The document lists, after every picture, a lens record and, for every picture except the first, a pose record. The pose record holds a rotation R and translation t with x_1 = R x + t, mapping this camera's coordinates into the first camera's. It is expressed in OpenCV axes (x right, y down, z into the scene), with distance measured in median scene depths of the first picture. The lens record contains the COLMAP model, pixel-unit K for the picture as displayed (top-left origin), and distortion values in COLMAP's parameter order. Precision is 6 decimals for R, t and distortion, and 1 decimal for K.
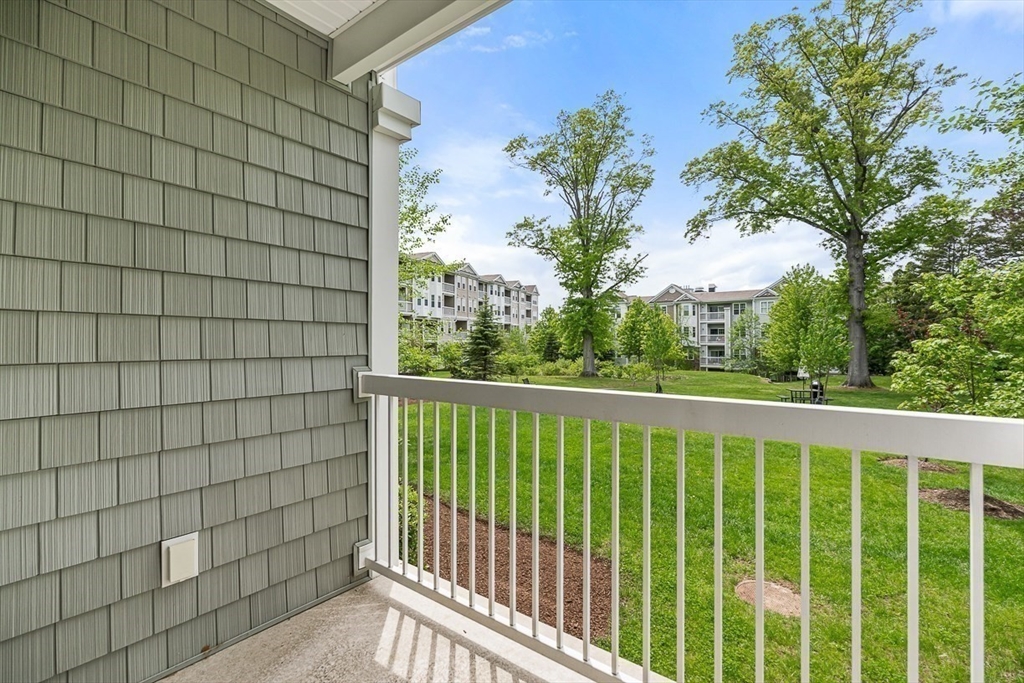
lens RADIAL K [[453.3, 0, 512.0], [0, 453.3, 337.8], [0, 0, 1]] dist [-0.005152, 0.000233]
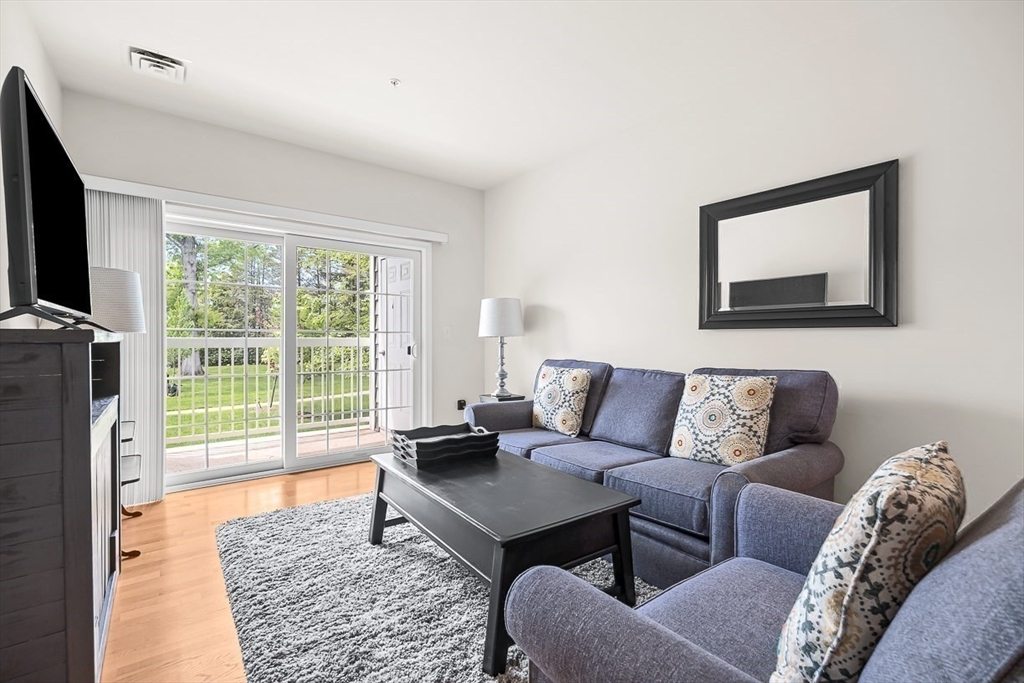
lens RADIAL K [[453.3, 0, 510.7], [0, 453.3, 339.7], [0, 0, 1]] dist [-0.005152, 0.000233]
pose [[0.258648, -0.000859, 0.965971, -0.133300], [-0.008518, 0.999959, 0.003170, 0.006395], [-0.965934, -0.009048, 0.258630, -0.082348]]
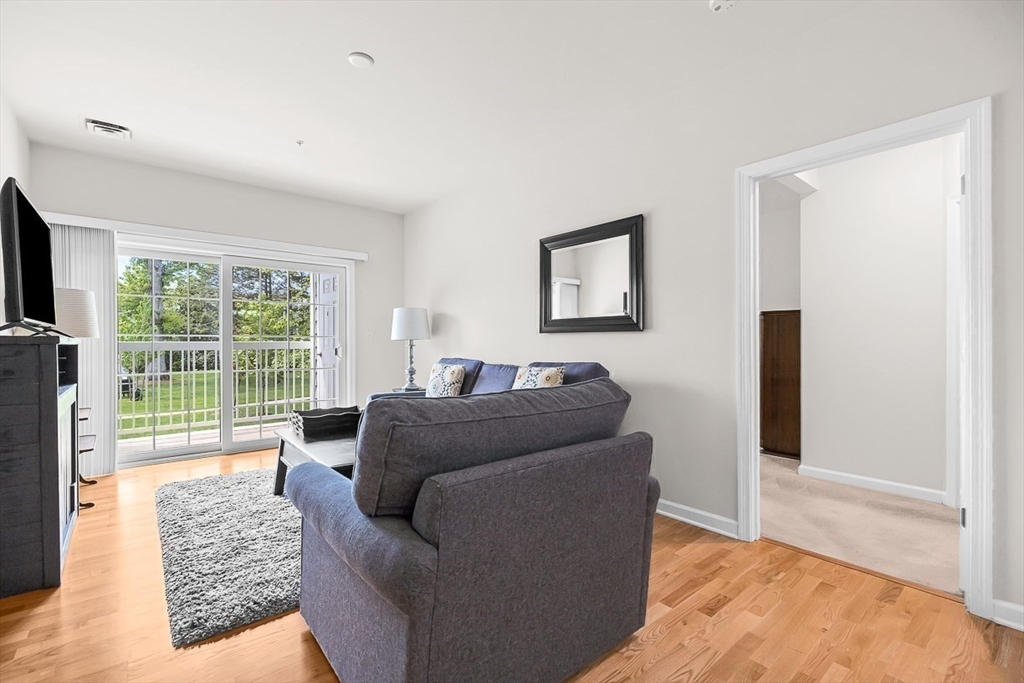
lens RADIAL K [[453.3, 0, 509.2], [0, 453.3, 341.2], [0, 0, 1]] dist [-0.005152, 0.000233]
pose [[0.214935, 0.001813, 0.976627, -0.150498], [-0.003463, 0.999993, -0.001094, 0.006505], [-0.976622, -0.003147, 0.214940, -0.108562]]
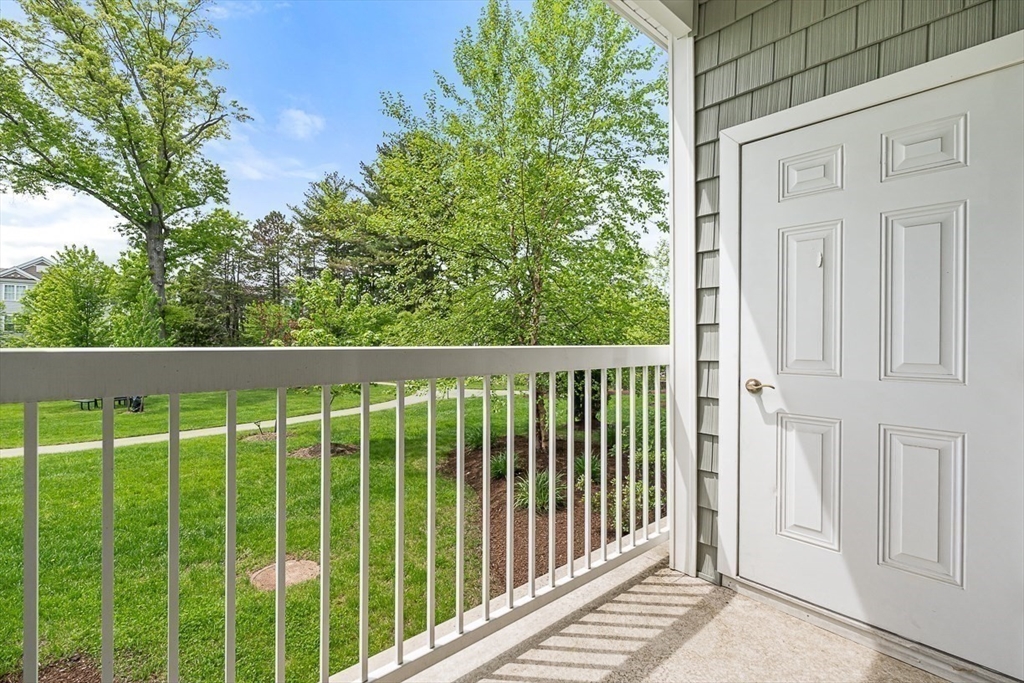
lens RADIAL K [[453.3, 0, 516.9], [0, 453.3, 336.9], [0, 0, 1]] dist [-0.005152, 0.000233]
pose [[0.195284, 0.006248, 0.980727, -0.042980], [-0.009617, 0.999944, -0.004456, 0.005868], [-0.980700, -0.008561, 0.195333, 0.040706]]
